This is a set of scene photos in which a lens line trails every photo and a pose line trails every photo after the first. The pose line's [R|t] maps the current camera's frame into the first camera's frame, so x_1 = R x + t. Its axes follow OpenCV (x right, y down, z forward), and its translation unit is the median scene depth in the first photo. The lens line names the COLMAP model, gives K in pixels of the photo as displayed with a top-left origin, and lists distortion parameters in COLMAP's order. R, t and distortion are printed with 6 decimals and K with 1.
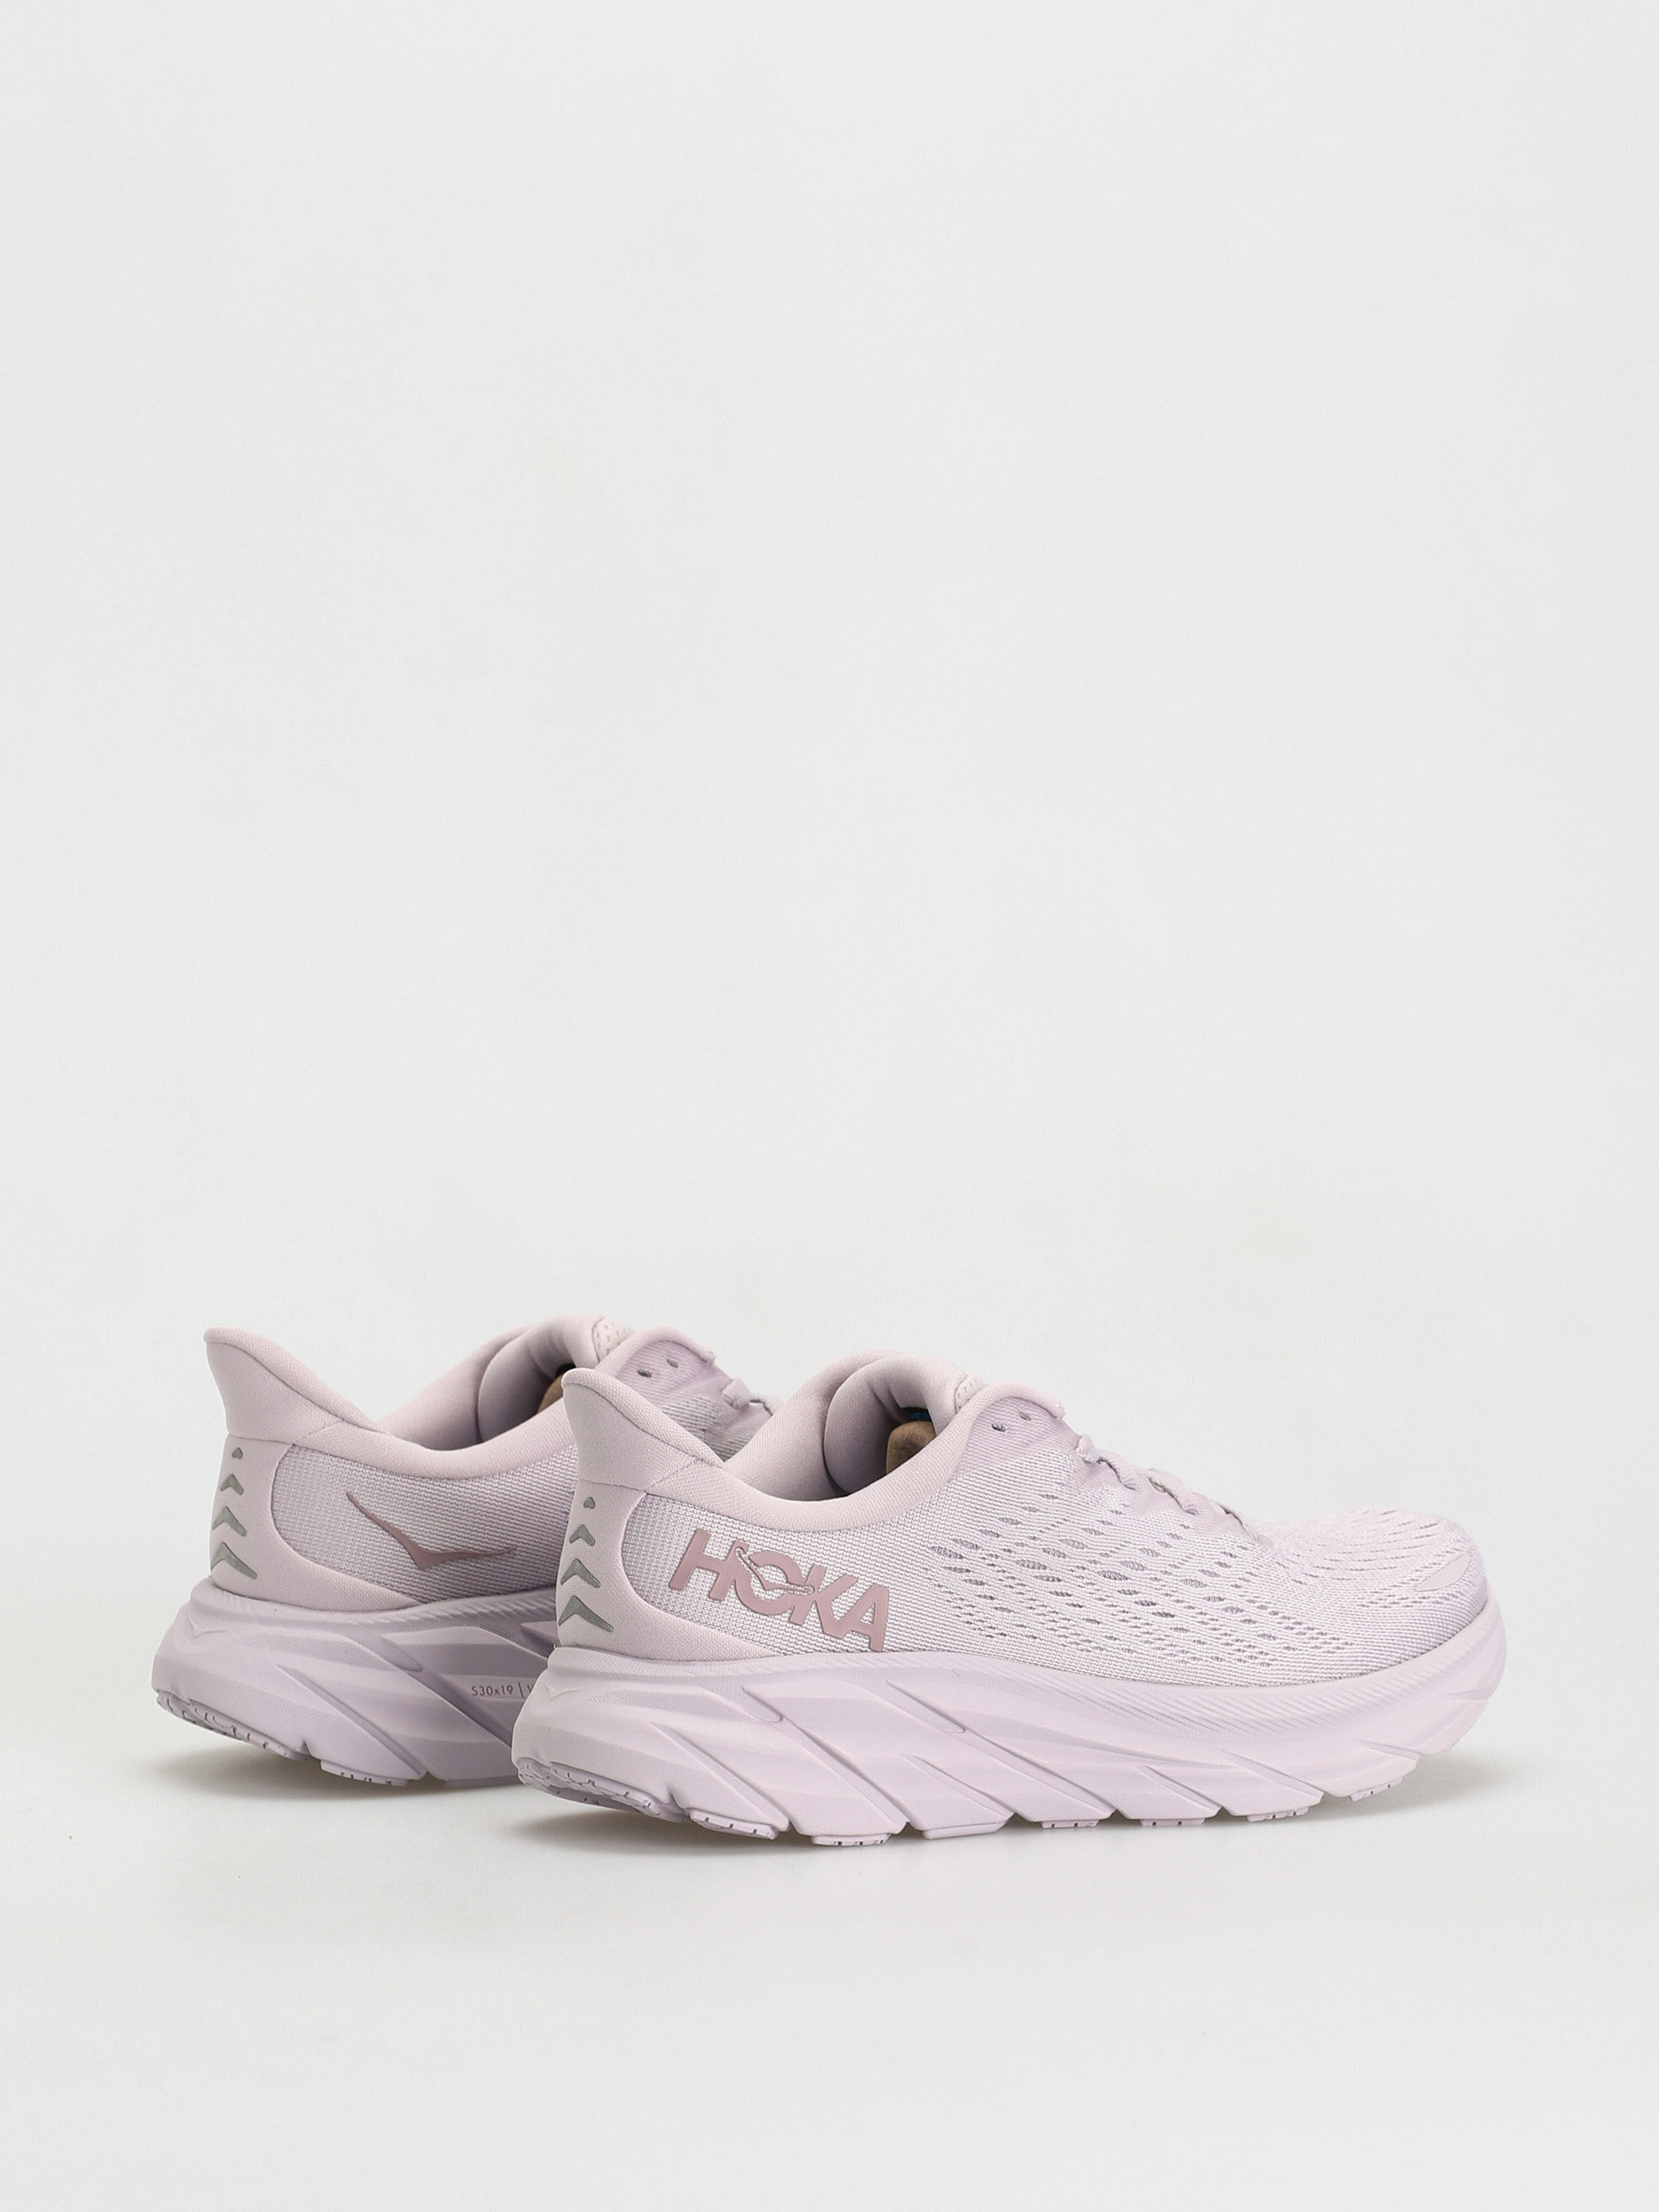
lens RADIAL K [[8321.9, 0, 829.5], [0, 8321.9, 1106.0], [0, 0, 1]] dist [-0.248998, -0.327105]
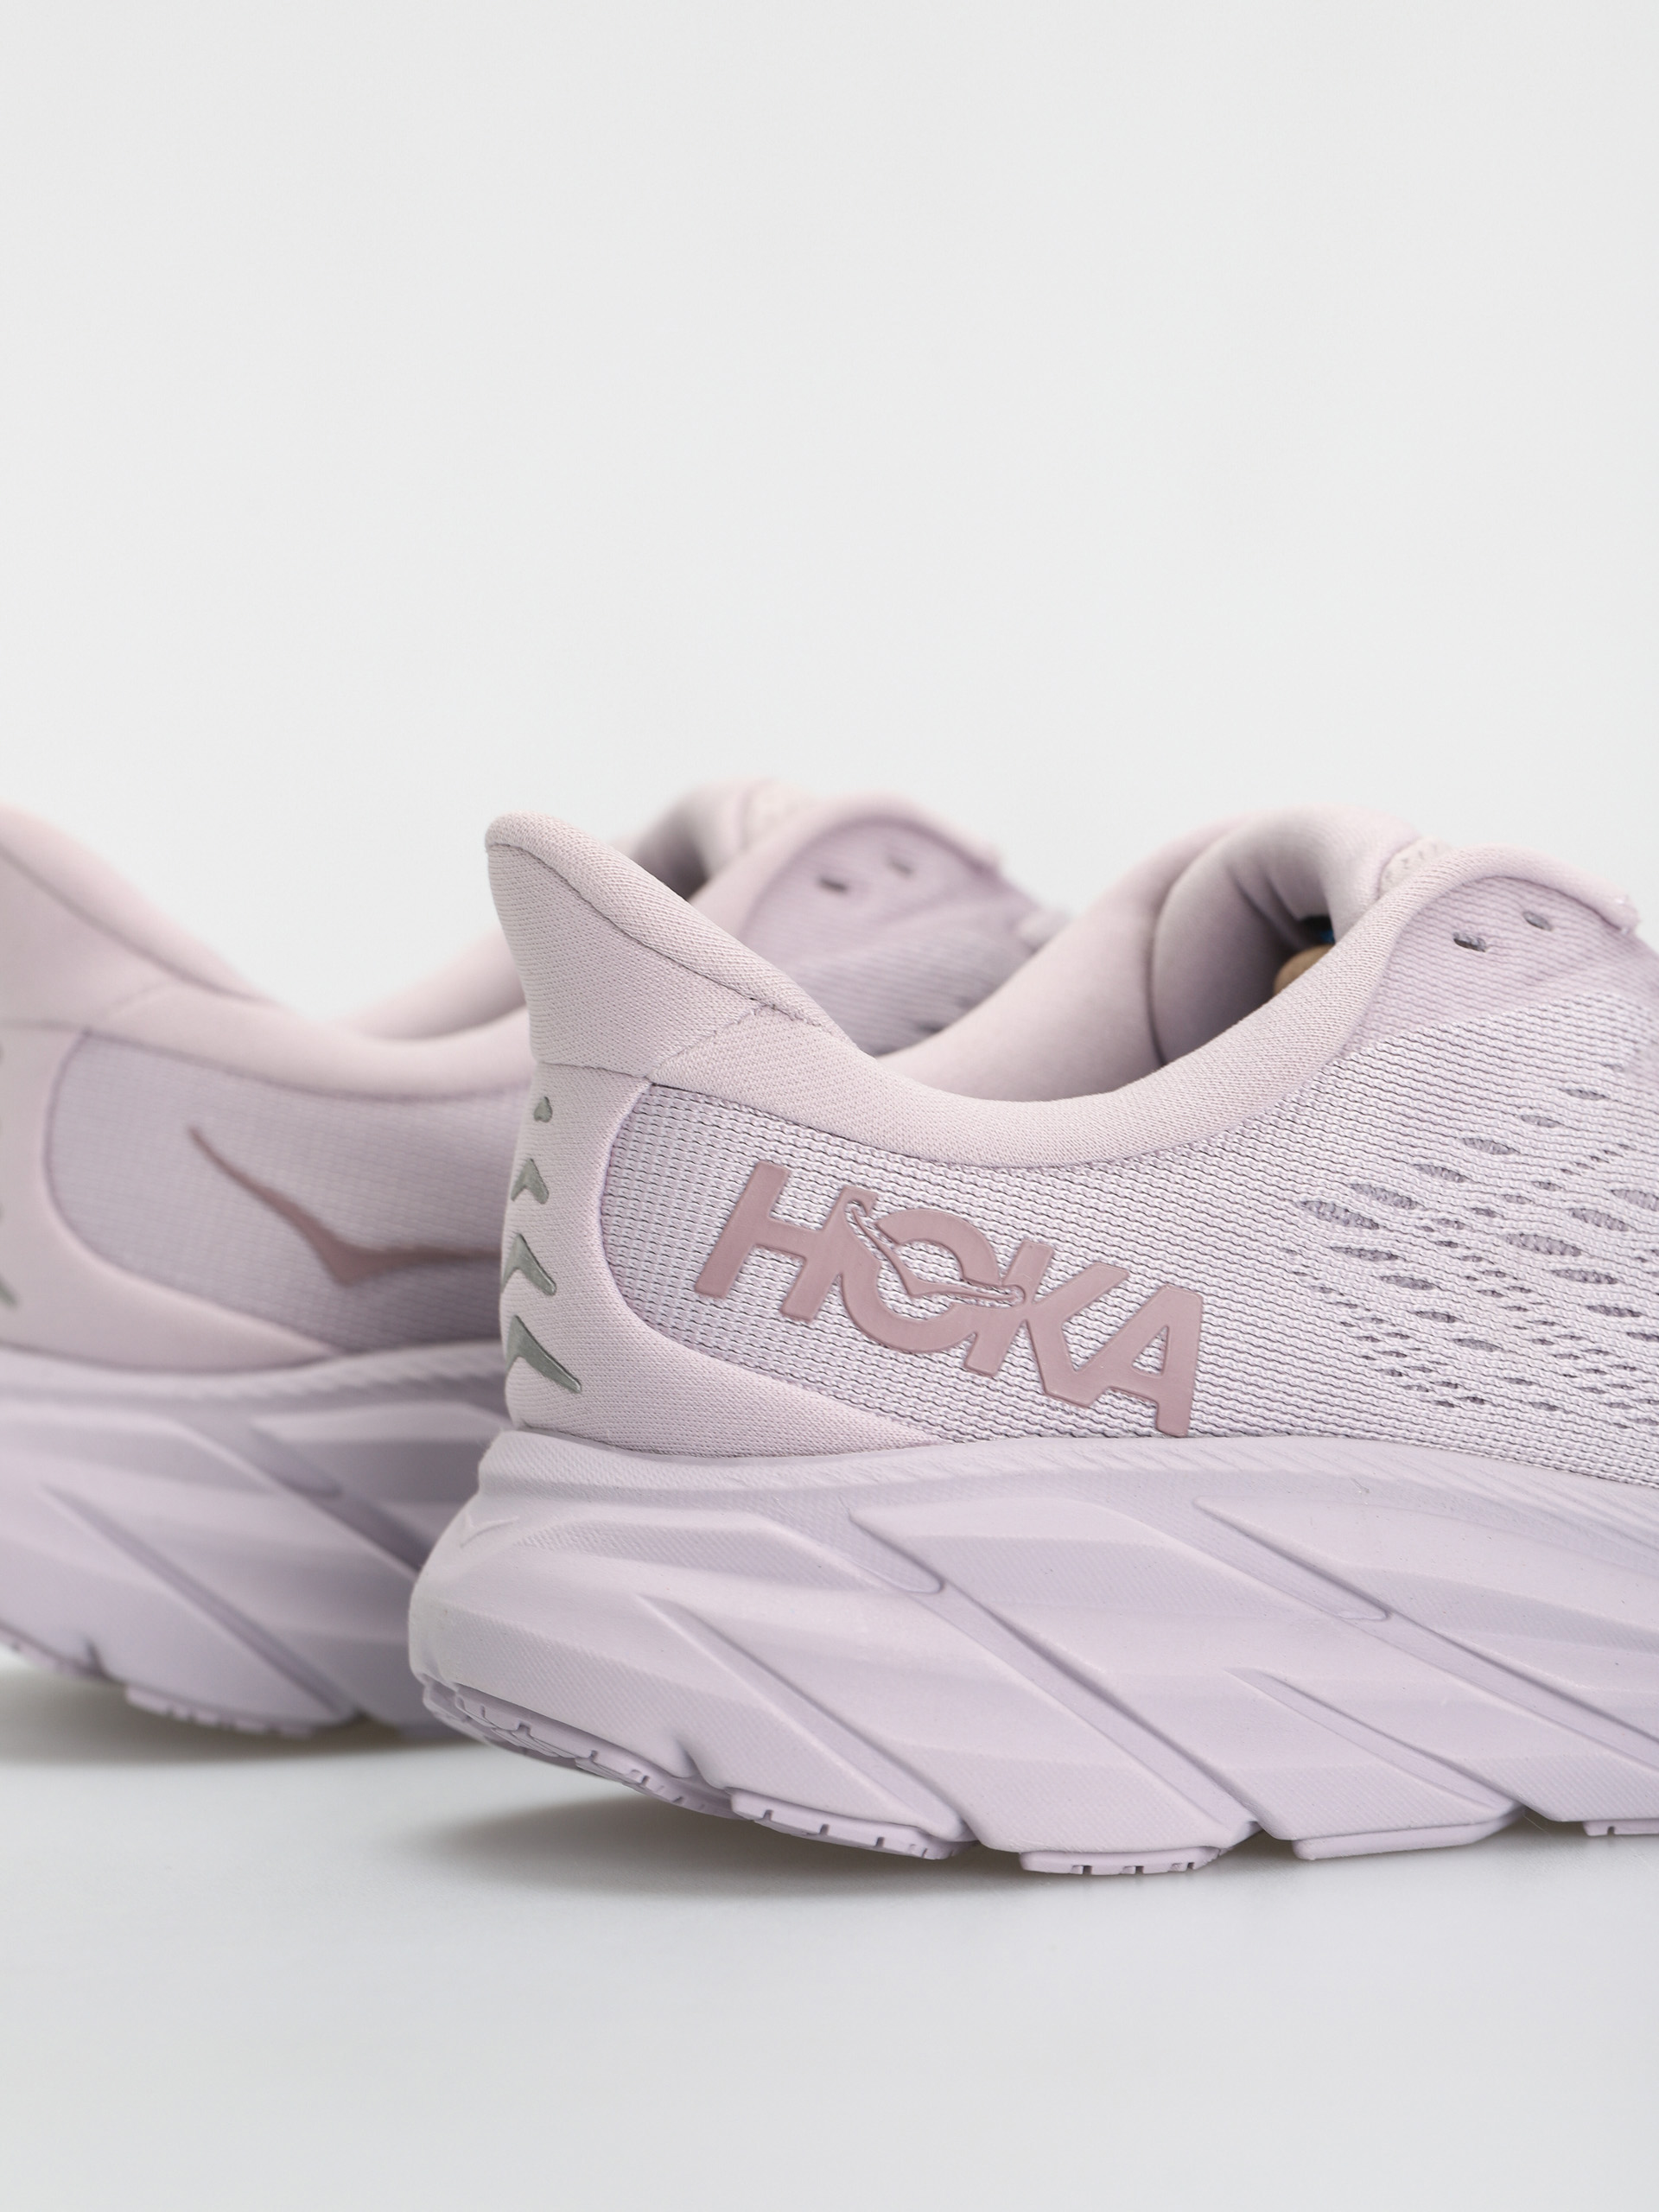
lens RADIAL K [[7483.1, 0, 829.5], [0, 7483.1, 1106.0], [0, 0, 1]] dist [0.068350, 1.472425]
pose [[0.981519, -0.012520, -0.190956, 0.063852], [0.012321, 0.999922, -0.002227, 0.048323], [0.190969, -0.000167, 0.981596, 0.599566]]
